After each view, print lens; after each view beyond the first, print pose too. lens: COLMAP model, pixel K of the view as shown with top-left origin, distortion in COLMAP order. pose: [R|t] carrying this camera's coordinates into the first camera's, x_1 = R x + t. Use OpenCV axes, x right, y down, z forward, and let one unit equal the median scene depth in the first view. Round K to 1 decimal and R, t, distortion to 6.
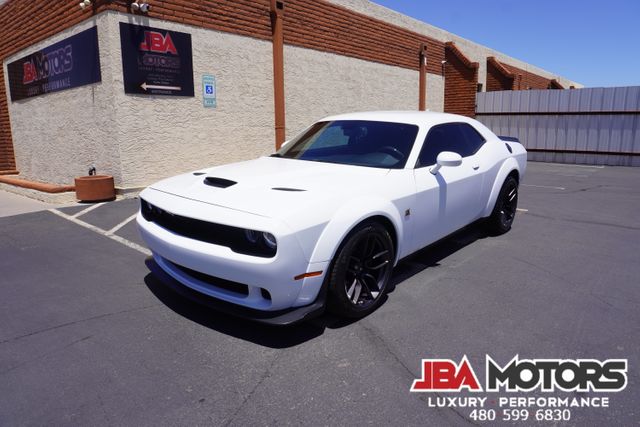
lens RADIAL K [[428.0, 0, 317.2], [0, 428.0, 211.2], [0, 0, 1]] dist [-0.050542, 0.029023]
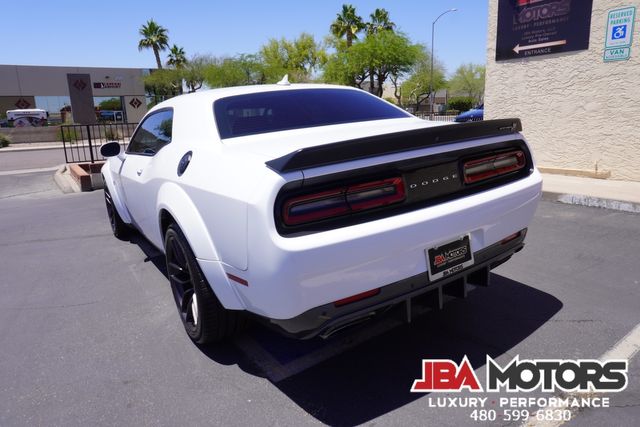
lens RADIAL K [[428.0, 0, 318.6], [0, 428.0, 210.9], [0, 0, 1]] dist [-0.050542, 0.029023]
pose [[-0.261531, 0.239743, -0.934946, 0.525106], [-0.135438, 0.949961, 0.281479, -0.151645], [0.955645, 0.200243, -0.215974, 0.777875]]
